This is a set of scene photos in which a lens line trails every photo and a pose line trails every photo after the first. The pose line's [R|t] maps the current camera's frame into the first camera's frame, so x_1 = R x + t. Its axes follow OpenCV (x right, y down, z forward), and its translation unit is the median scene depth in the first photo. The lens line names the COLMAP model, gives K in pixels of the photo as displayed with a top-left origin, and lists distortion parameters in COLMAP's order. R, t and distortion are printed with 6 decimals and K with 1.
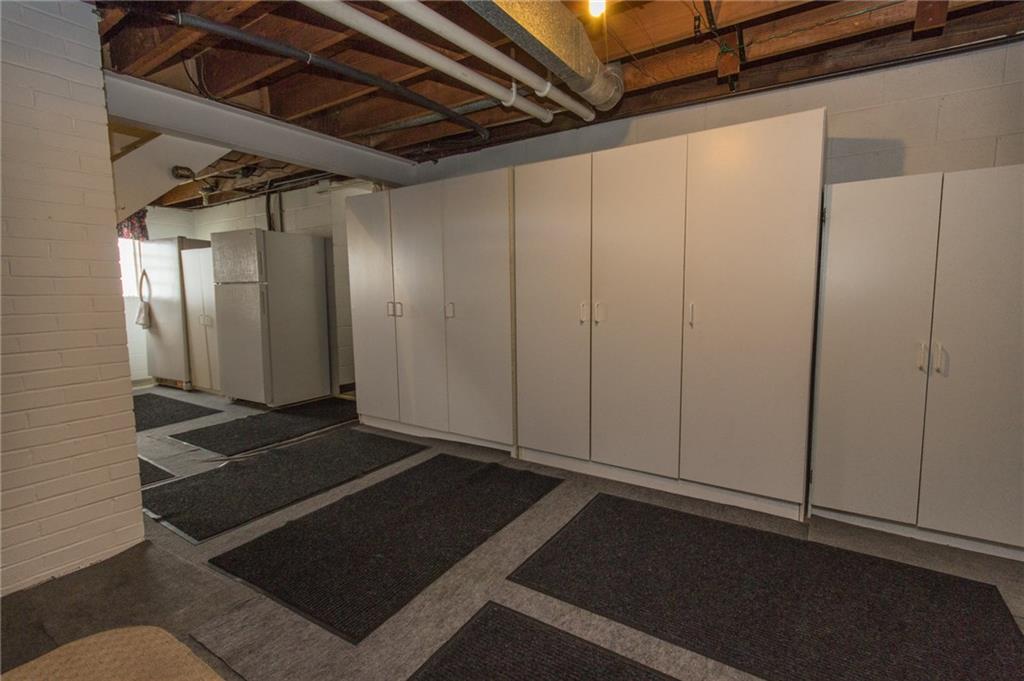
lens RADIAL K [[470.1, 0, 512.9], [0, 470.1, 337.8], [0, 0, 1]] dist [0.001192, 0.000109]
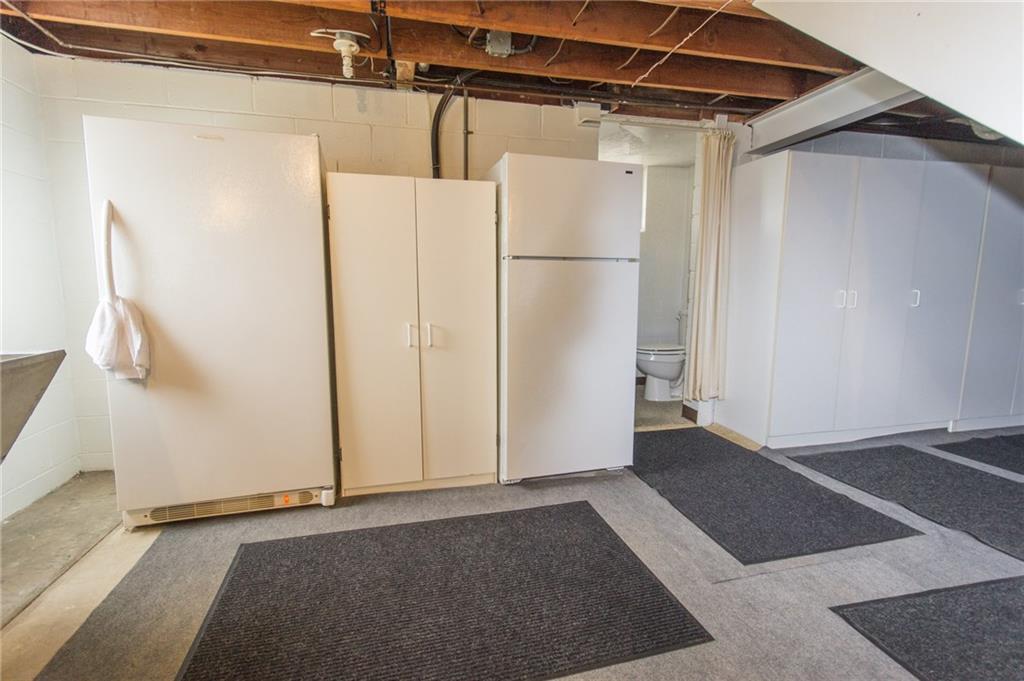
lens RADIAL K [[470.1, 0, 511.9], [0, 470.1, 341.9], [0, 0, 1]] dist [0.001192, 0.000109]
pose [[0.673733, -0.077809, 0.734867, -1.259614], [0.062393, 0.996880, 0.048349, -0.066066], [-0.736336, 0.013277, 0.676486, 0.837039]]
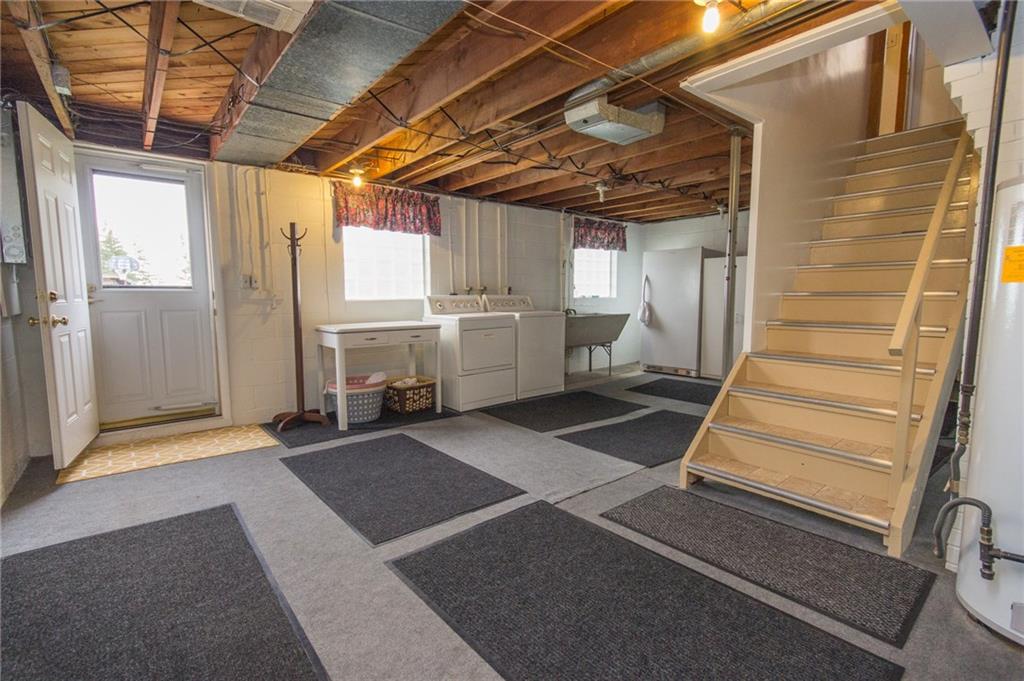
lens RADIAL K [[470.1, 0, 511.8], [0, 470.1, 341.7], [0, 0, 1]] dist [0.001192, 0.000109]
pose [[0.955295, 0.032267, -0.293887, -1.124295], [-0.030631, 0.999479, 0.010168, 0.034625], [0.294062, -0.000711, 0.955786, -0.372880]]
